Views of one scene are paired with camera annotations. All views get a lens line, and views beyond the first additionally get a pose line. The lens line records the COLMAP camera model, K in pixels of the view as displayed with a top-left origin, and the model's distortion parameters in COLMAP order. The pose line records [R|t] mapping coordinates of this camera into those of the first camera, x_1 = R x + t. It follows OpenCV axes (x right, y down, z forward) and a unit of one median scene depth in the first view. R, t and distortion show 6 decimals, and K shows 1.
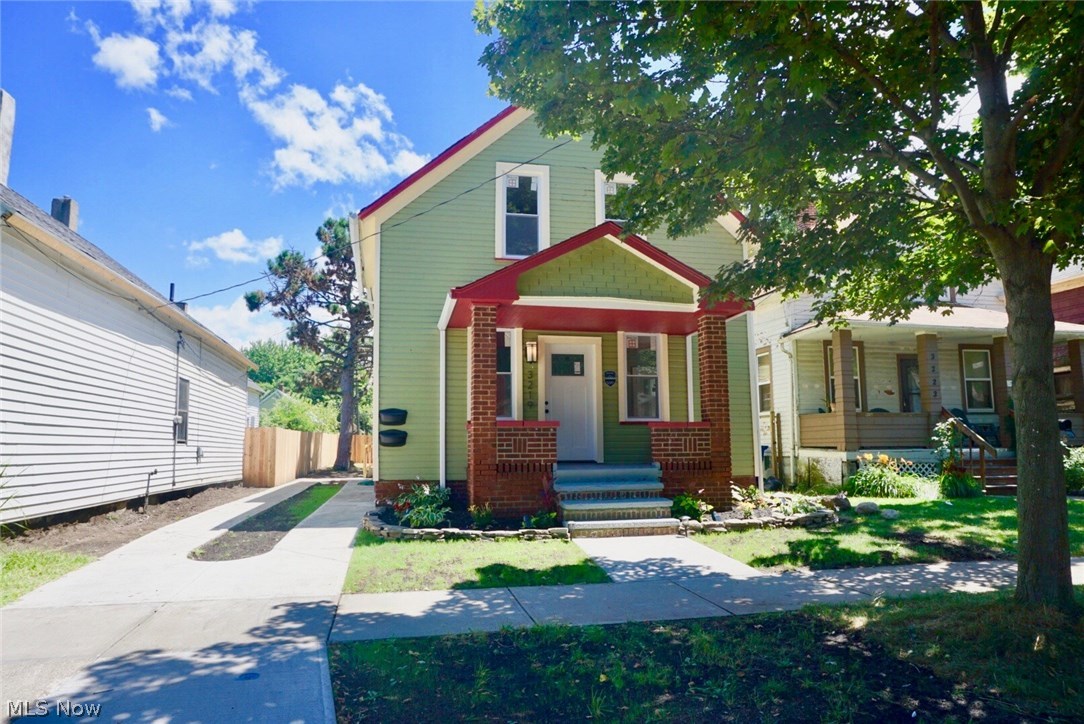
lens RADIAL K [[727.0, 0, 538.0], [0, 727.0, 365.0], [0, 0, 1]] dist [-0.067053, 0.061195]
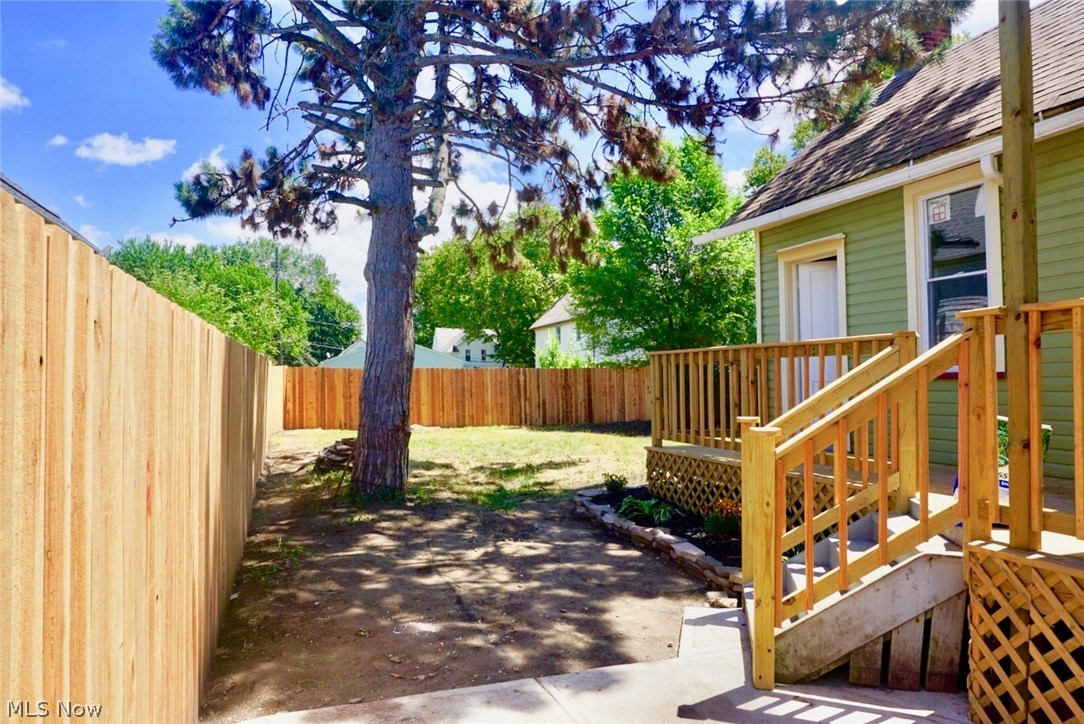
lens RADIAL K [[725.0, 0, 546.4], [0, 725.0, 353.3], [0, 0, 1]] dist [-0.052583, 0.028007]
pose [[0.990042, 0.004813, 0.140693, -0.654800], [-0.014882, 0.997394, 0.070602, 0.197906], [-0.139987, -0.071992, 0.987533, 1.948260]]
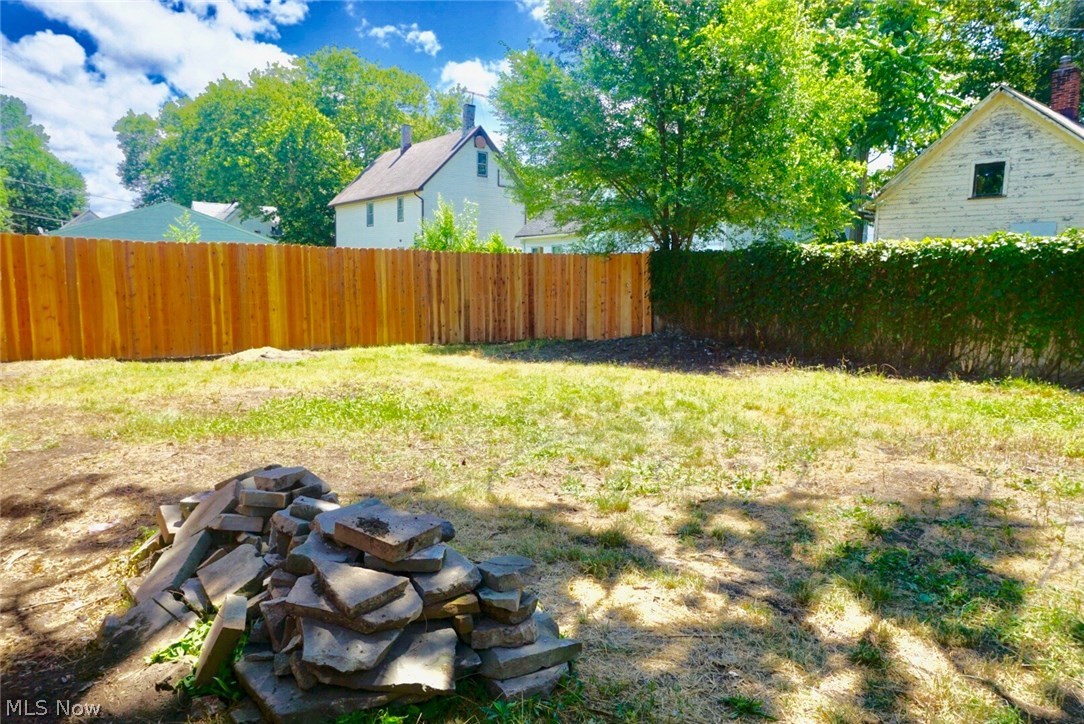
lens RADIAL K [[725.0, 0, 546.4], [0, 725.0, 353.3], [0, 0, 1]] dist [-0.052583, 0.028007]
pose [[0.891472, -0.028287, 0.452193, -0.824048], [-0.072509, 0.976278, 0.204019, 0.283541], [-0.447237, -0.214665, 0.868273, 2.710520]]
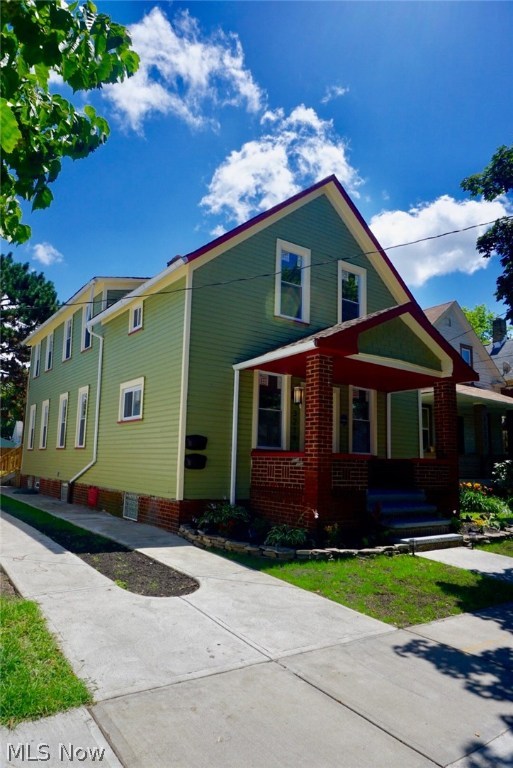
lens RADIAL K [[515.1, 0, 253.4], [0, 515.1, 385.6], [0, 0, 1]] dist [-0.067053, 0.061195]
pose [[0.919171, 0.095577, 0.382087, -0.410843], [-0.081873, 0.995285, -0.052007, 0.017595], [-0.385256, 0.016520, 0.922662, 0.222203]]
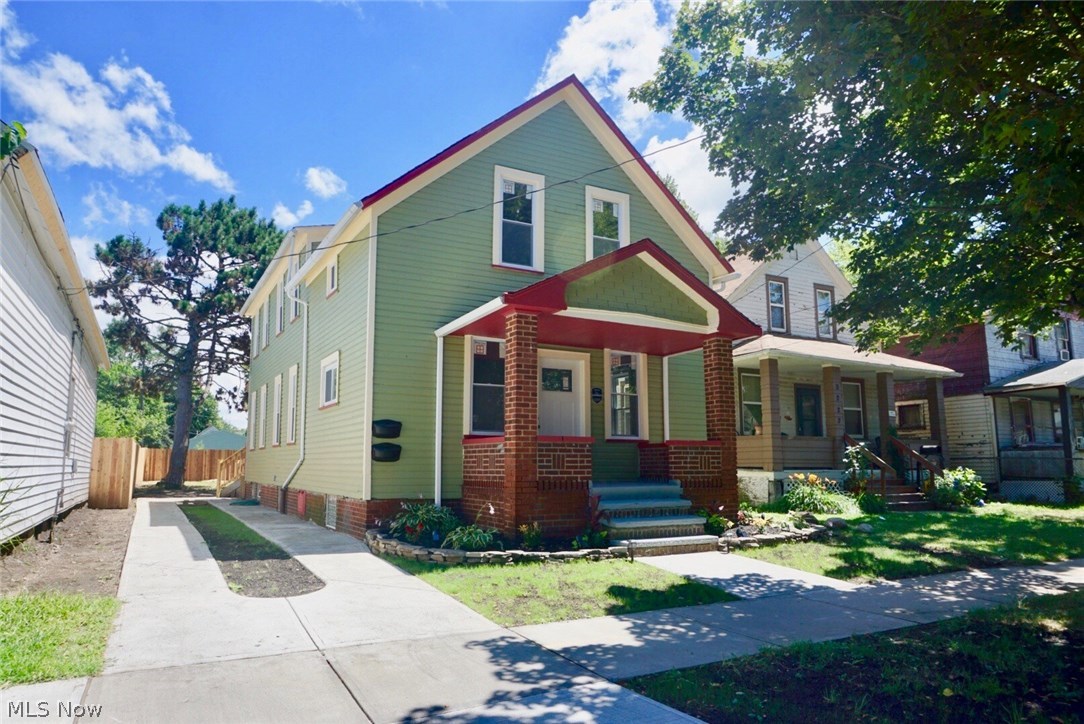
lens RADIAL K [[727.0, 0, 538.0], [0, 727.0, 365.0], [0, 0, 1]] dist [-0.067053, 0.061195]
pose [[0.957123, 0.049508, 0.285421, -0.268629], [-0.041881, 0.998585, -0.032770, 0.013120], [-0.286640, 0.019411, 0.957842, 0.072710]]
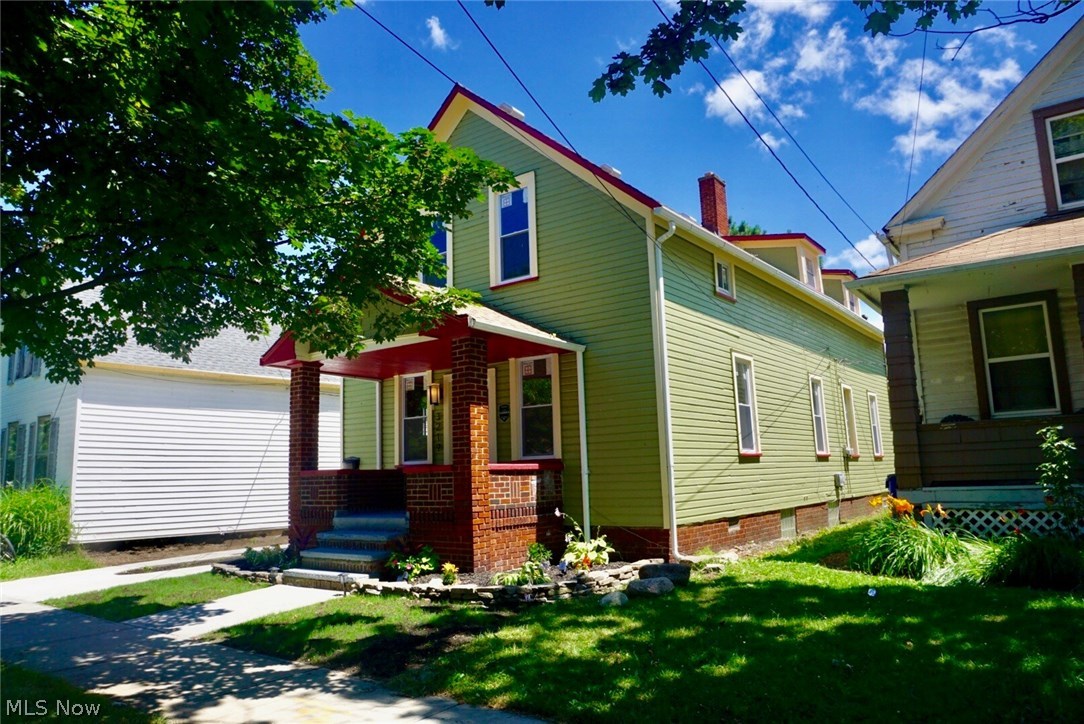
lens RADIAL K [[756.0, 0, 540.0], [0, 756.0, 358.6], [0, 0, 1]] dist [-0.080533, 0.060787]
pose [[0.658401, -0.130054, -0.741346, 0.841345], [0.109665, 0.991023, -0.076459, 0.028920], [0.744635, -0.030959, 0.666753, 0.422565]]
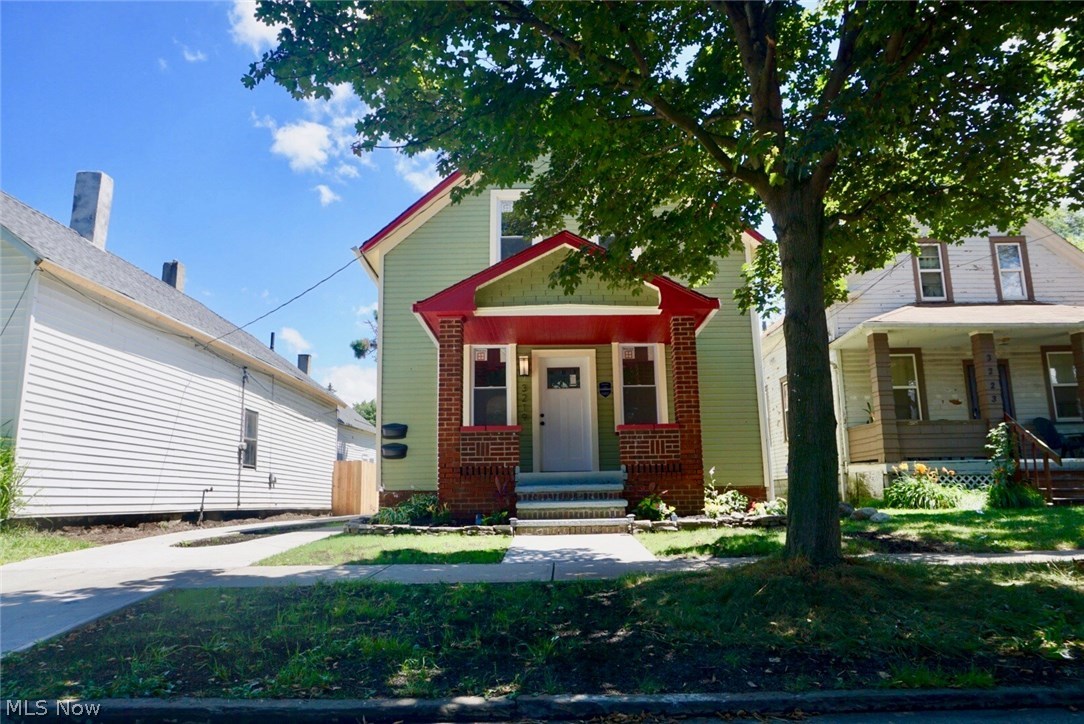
lens RADIAL K [[727.0, 0, 538.0], [0, 727.0, 365.0], [0, 0, 1]] dist [-0.067053, 0.061195]
pose [[0.977155, -0.046403, -0.207399, 0.222701], [0.032016, 0.996876, -0.072196, 0.055331], [0.210101, 0.063906, 0.975589, -0.005143]]
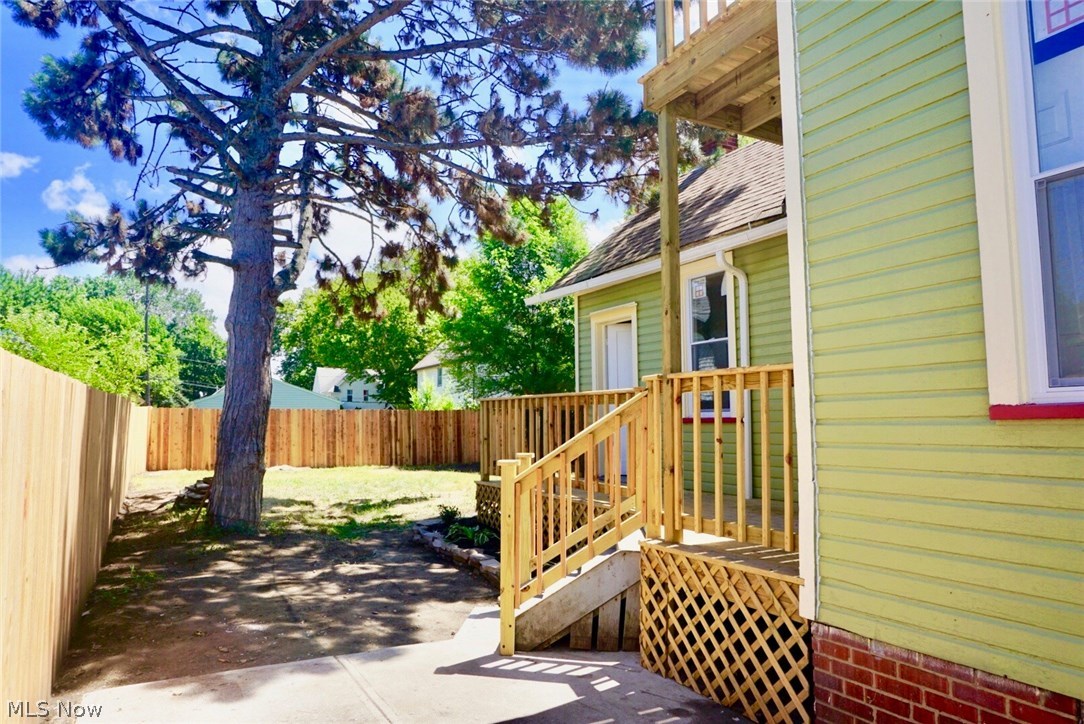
lens RADIAL K [[725.0, 0, 546.4], [0, 725.0, 353.3], [0, 0, 1]] dist [-0.052583, 0.028007]
pose [[0.957119, 0.028209, 0.288319, -0.622723], [-0.032733, 0.999405, 0.010881, 0.183594], [-0.287840, -0.019852, 0.957473, 1.834881]]
